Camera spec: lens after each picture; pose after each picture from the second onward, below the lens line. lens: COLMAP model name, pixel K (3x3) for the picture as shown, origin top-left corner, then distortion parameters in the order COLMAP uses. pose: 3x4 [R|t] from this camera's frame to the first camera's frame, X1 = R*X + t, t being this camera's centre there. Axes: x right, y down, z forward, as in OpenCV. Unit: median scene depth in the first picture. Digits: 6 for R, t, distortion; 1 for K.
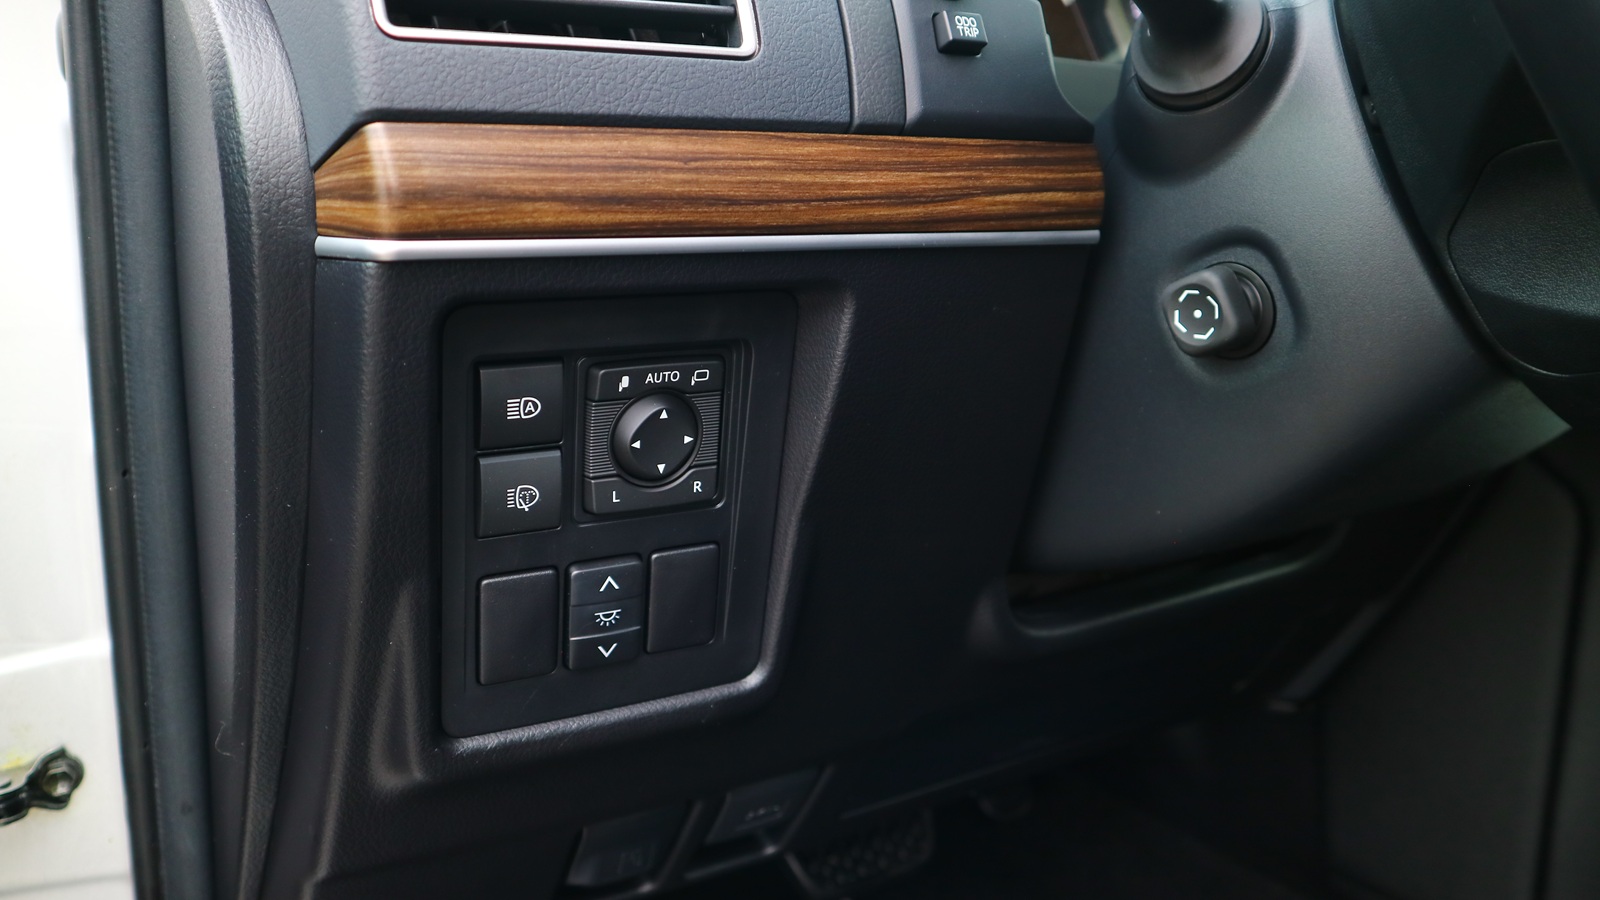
lens RADIAL K [[1312.2, 0, 859.1], [0, 1312.2, 449.6], [0, 0, 1]] dist [-0.069649, 0.008061]
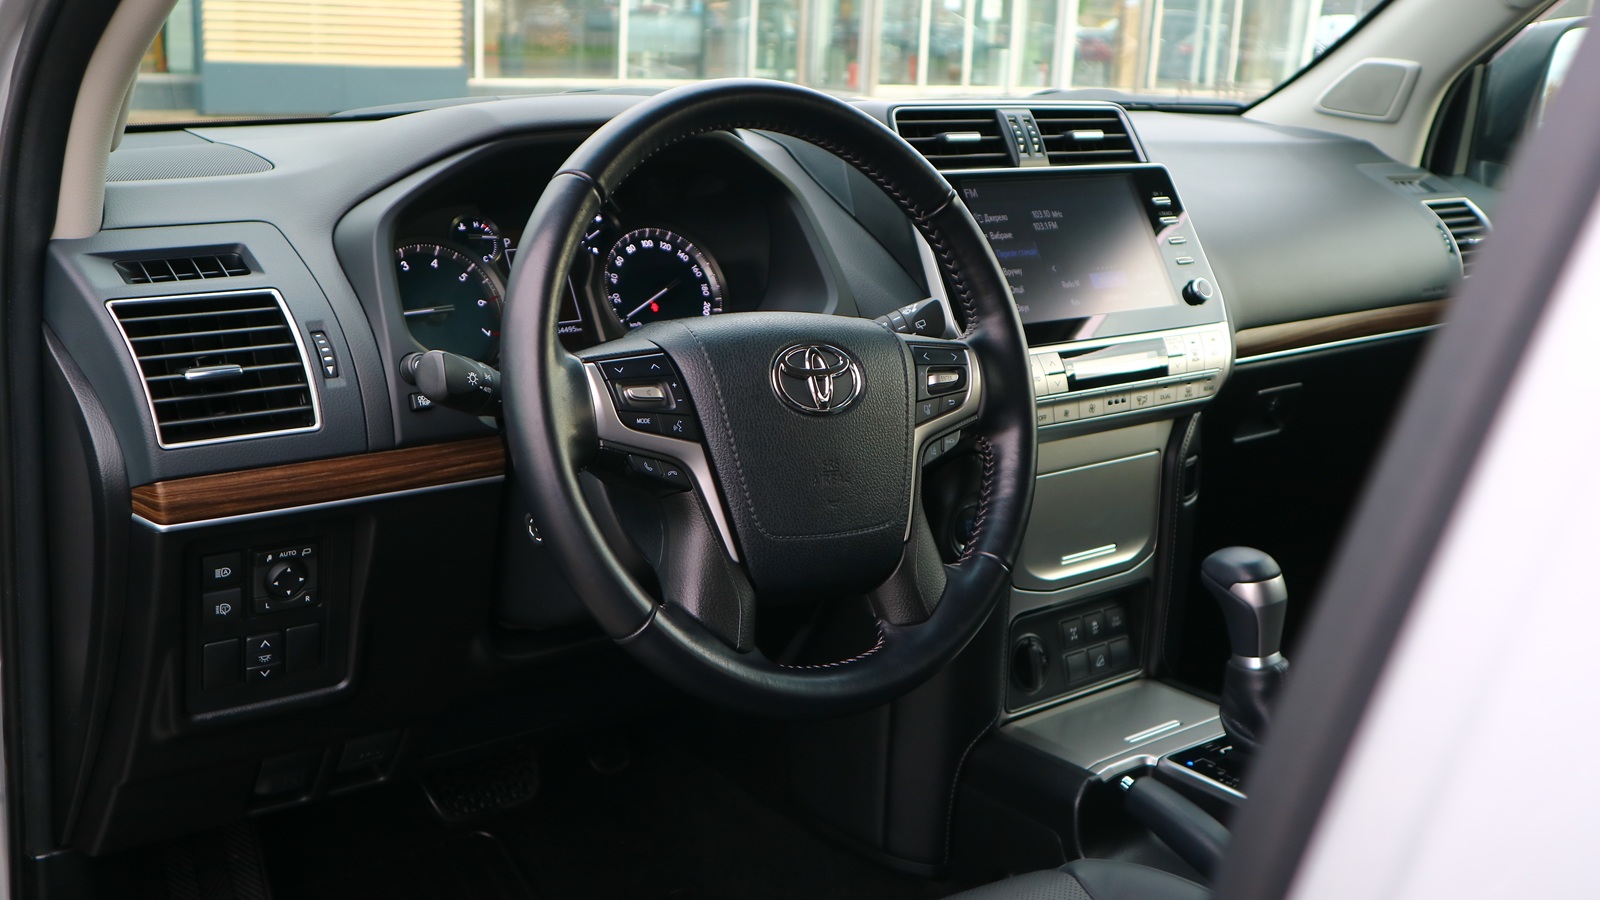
lens RADIAL K [[1677.3, 0, 807.4], [0, 1677.3, 446.6], [0, 0, 1]] dist [0.043980, 0.000000]
pose [[0.998561, 0.008709, 0.052908, 0.577826], [-0.011930, 0.998074, 0.060885, -0.419937], [-0.052276, -0.061428, 0.996742, -1.889529]]
